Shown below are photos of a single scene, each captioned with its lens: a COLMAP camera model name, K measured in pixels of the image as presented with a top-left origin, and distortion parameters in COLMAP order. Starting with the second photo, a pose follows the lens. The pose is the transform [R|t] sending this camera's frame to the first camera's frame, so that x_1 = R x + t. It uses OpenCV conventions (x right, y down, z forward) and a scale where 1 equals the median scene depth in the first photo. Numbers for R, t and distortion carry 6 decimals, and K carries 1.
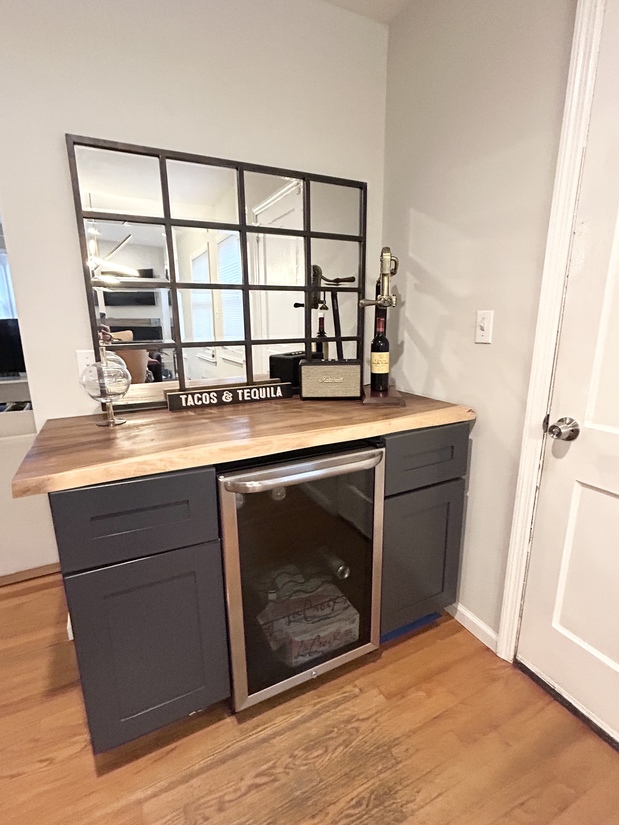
lens RADIAL K [[398.1, 0, 312.1], [0, 398.1, 412.5], [0, 0, 1]] dist [-0.006674, 0.002327]
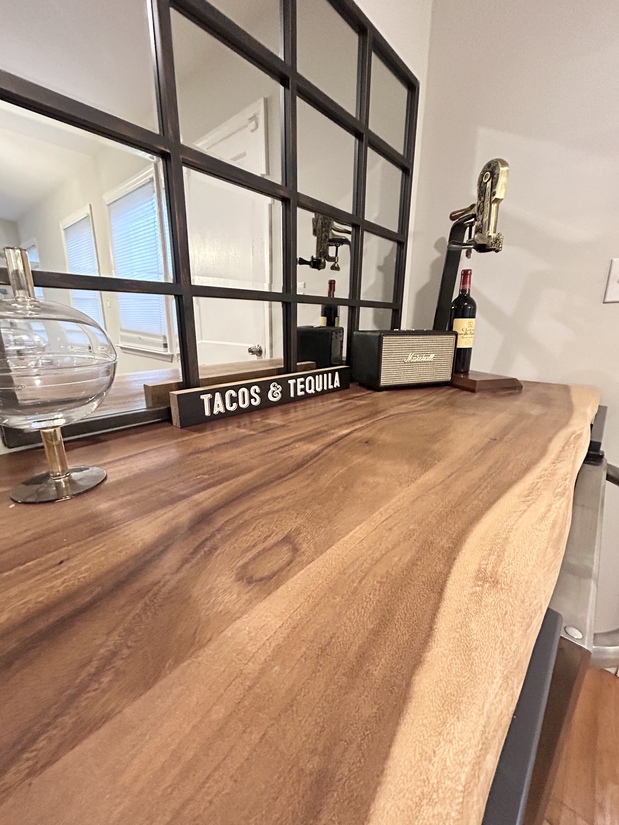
lens RADIAL K [[335.4, 0, 306.3], [0, 335.4, 410.3], [0, 0, 1]] dist [-0.000064, 0.000066]
pose [[0.930957, -0.077789, 0.356748, -0.335806], [0.069117, 0.996922, 0.037013, -0.028433], [-0.358529, -0.009800, 0.933467, 0.539735]]
